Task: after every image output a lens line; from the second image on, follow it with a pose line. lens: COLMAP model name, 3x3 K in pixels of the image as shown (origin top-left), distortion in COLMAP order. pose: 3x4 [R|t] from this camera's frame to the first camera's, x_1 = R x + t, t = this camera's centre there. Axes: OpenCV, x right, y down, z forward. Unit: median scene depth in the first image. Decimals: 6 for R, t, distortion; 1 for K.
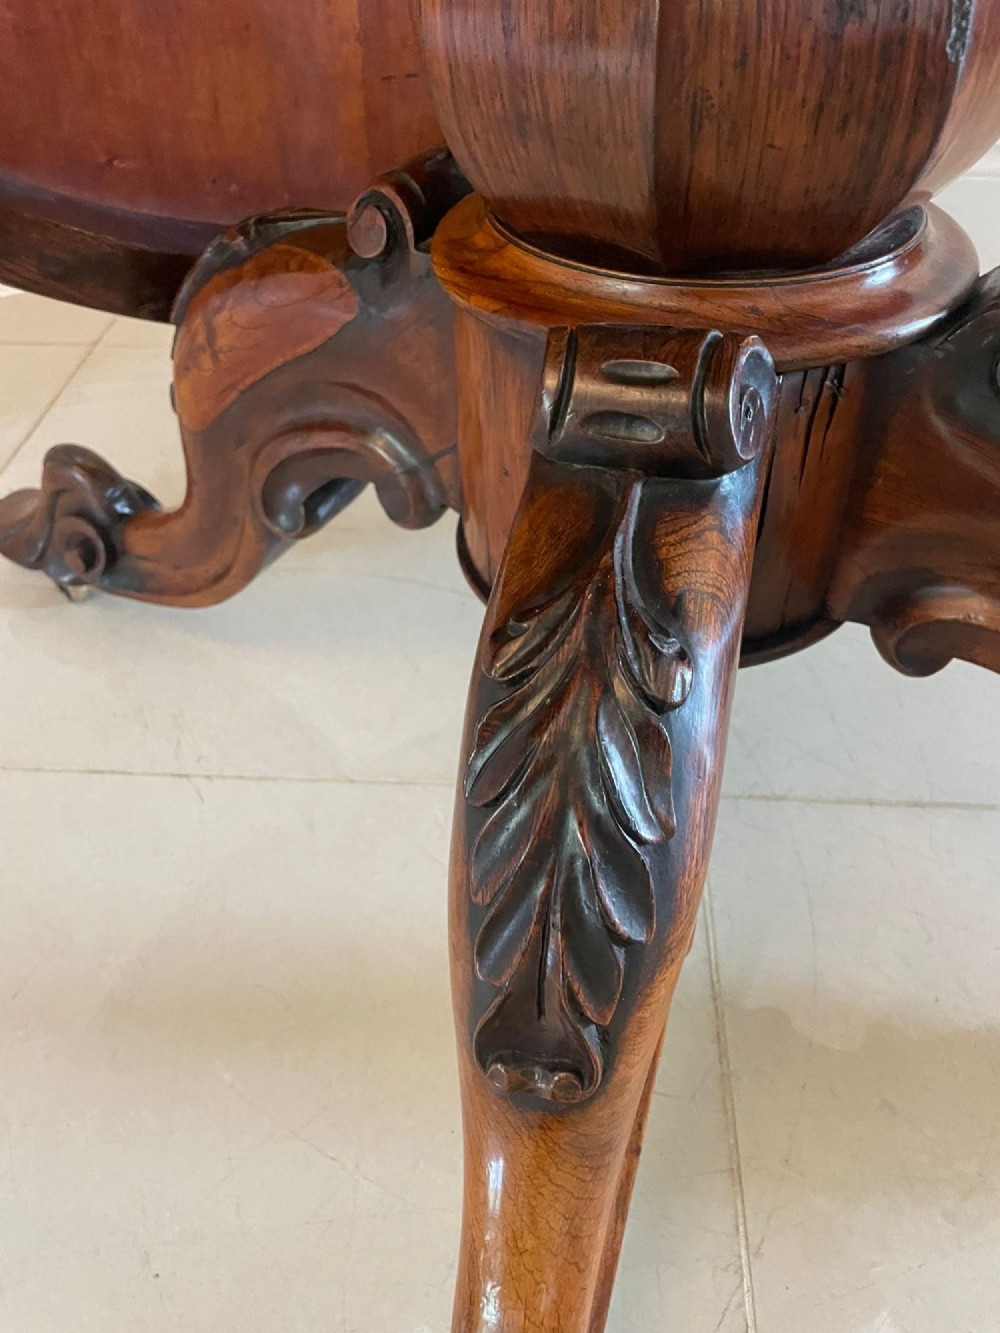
lens RADIAL K [[1051.8, 0, 500.0], [0, 1051.8, 666.5], [0, 0, 1]] dist [0.099244, -0.138997]
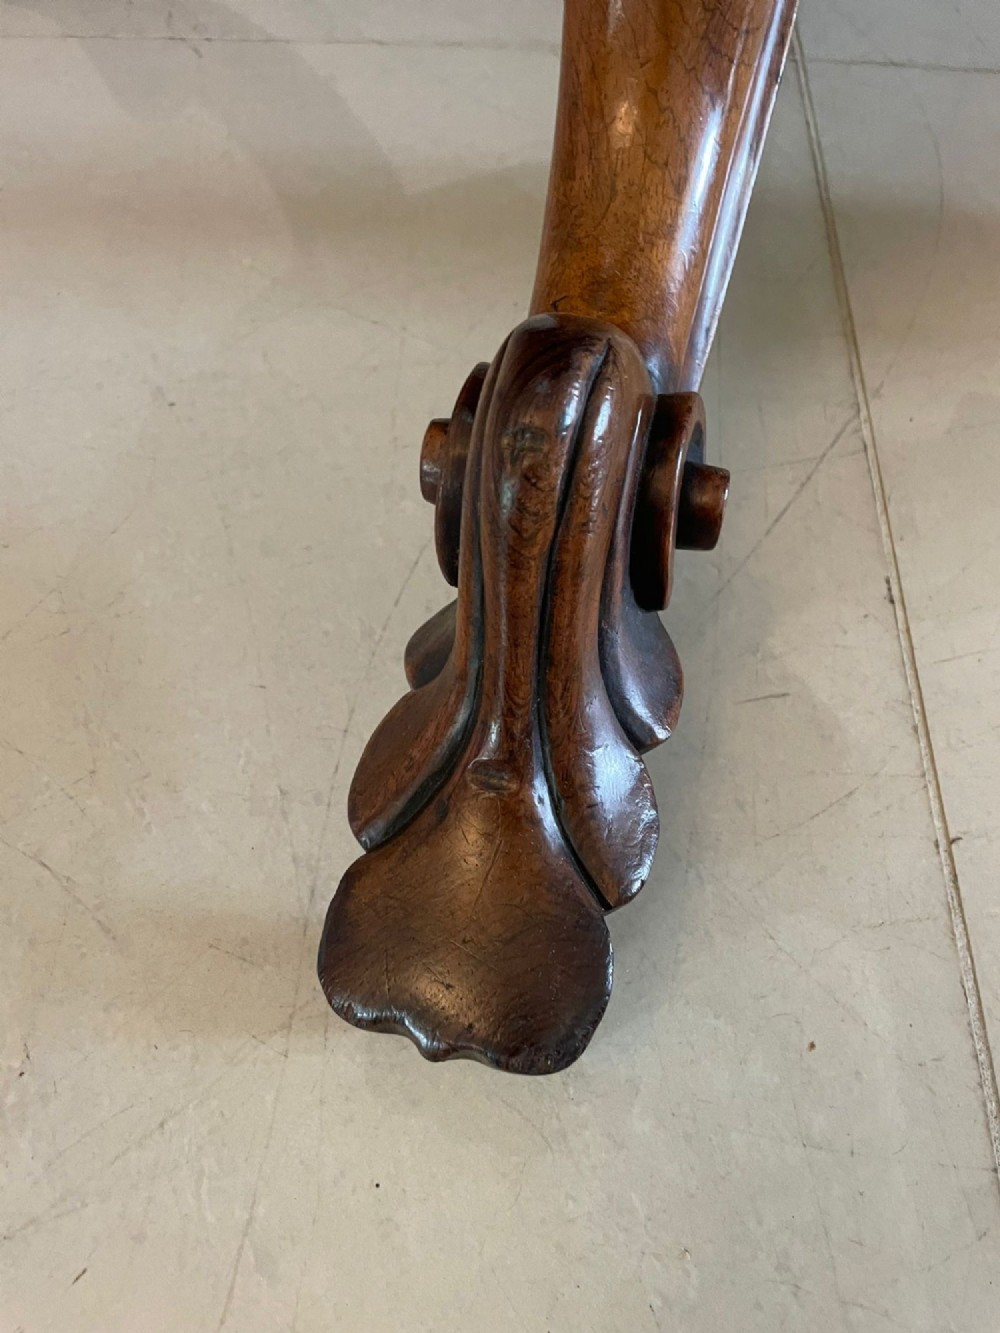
lens RADIAL K [[1051.8, 0, 500.0], [0, 1051.8, 666.5], [0, 0, 1]] dist [0.099244, -0.138997]
pose [[0.999890, 0.014739, -0.001619, -0.048432], [-0.014162, 0.981623, 0.190302, 0.539493], [0.004394, -0.190258, 0.981724, 0.111748]]
